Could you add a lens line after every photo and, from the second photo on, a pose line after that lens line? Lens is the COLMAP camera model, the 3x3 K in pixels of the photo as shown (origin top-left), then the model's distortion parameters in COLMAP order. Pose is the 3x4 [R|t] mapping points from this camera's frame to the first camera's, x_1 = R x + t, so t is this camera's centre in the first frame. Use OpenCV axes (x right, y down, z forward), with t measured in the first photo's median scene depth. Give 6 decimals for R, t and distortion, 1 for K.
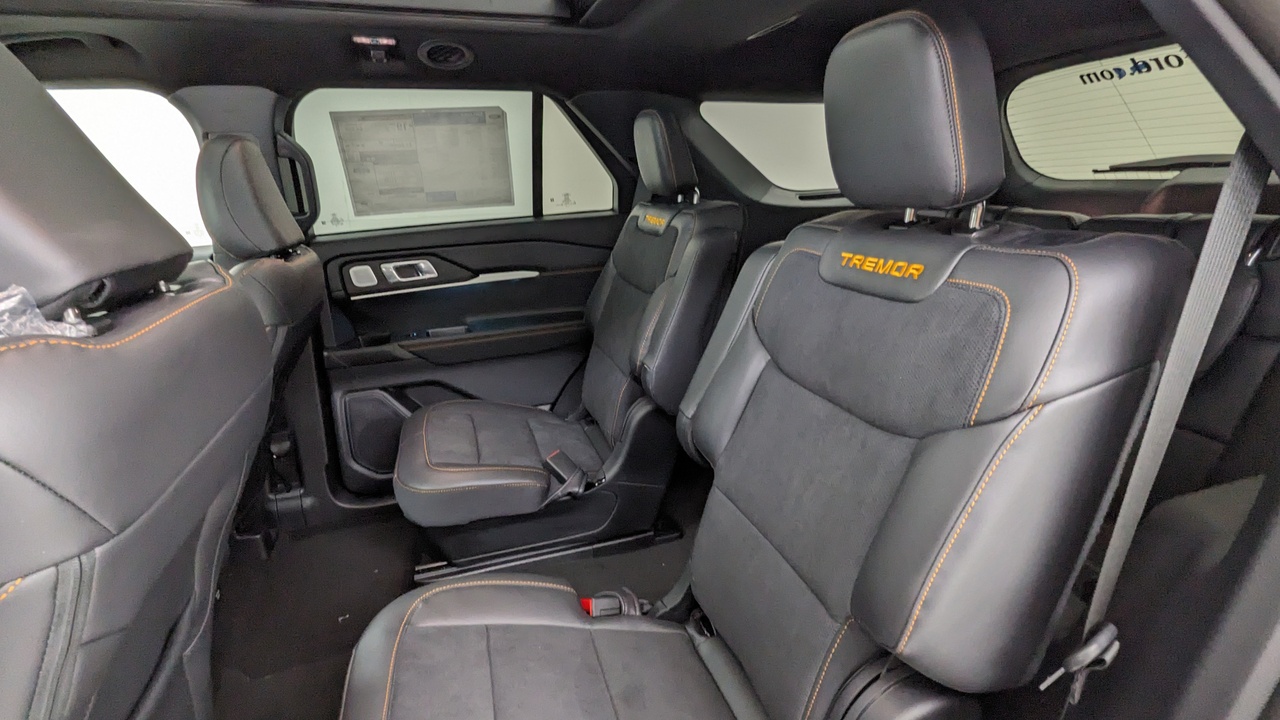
lens RADIAL K [[619.5, 0, 635.7], [0, 619.5, 359.6], [0, 0, 1]] dist [-0.001790, 0.002530]
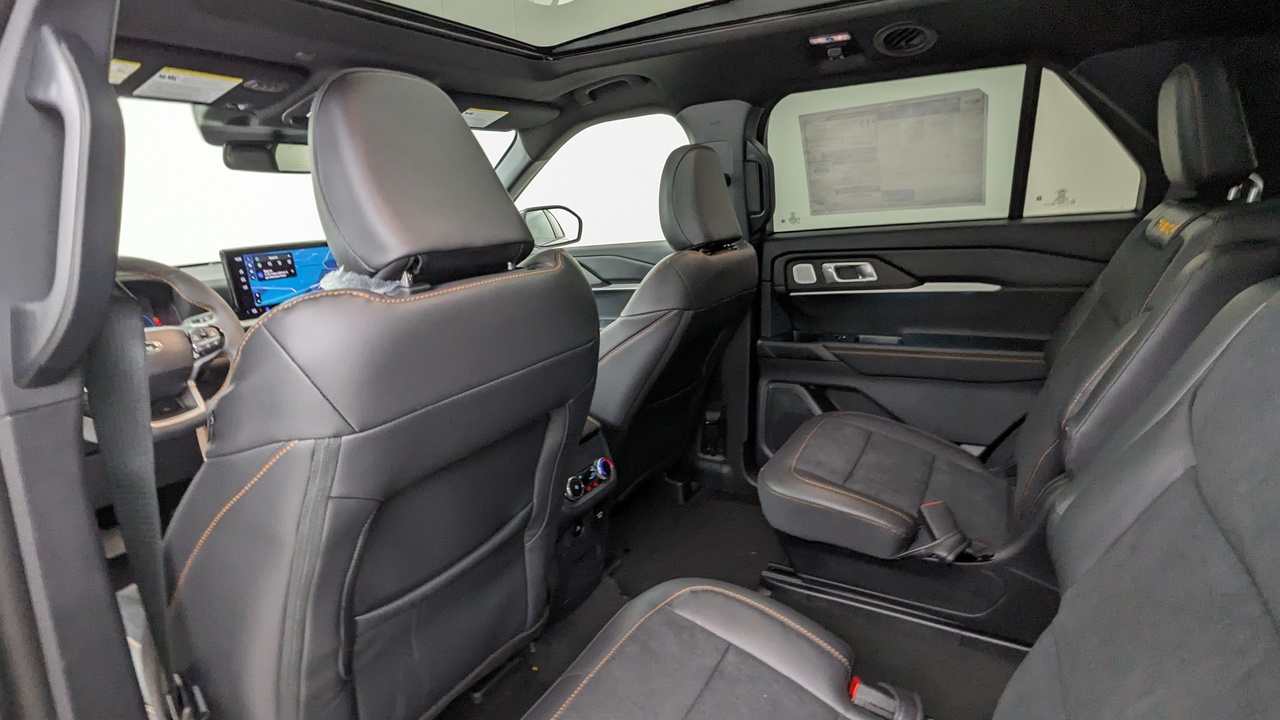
lens RADIAL K [[619.5, 0, 653.6], [0, 619.5, 359.3], [0, 0, 1]] dist [-0.001790, 0.002530]
pose [[0.670989, 0.180265, -0.719221, 0.160982], [-0.180612, 0.980516, 0.077255, -0.030323], [0.719133, 0.078063, 0.690473, 0.124440]]
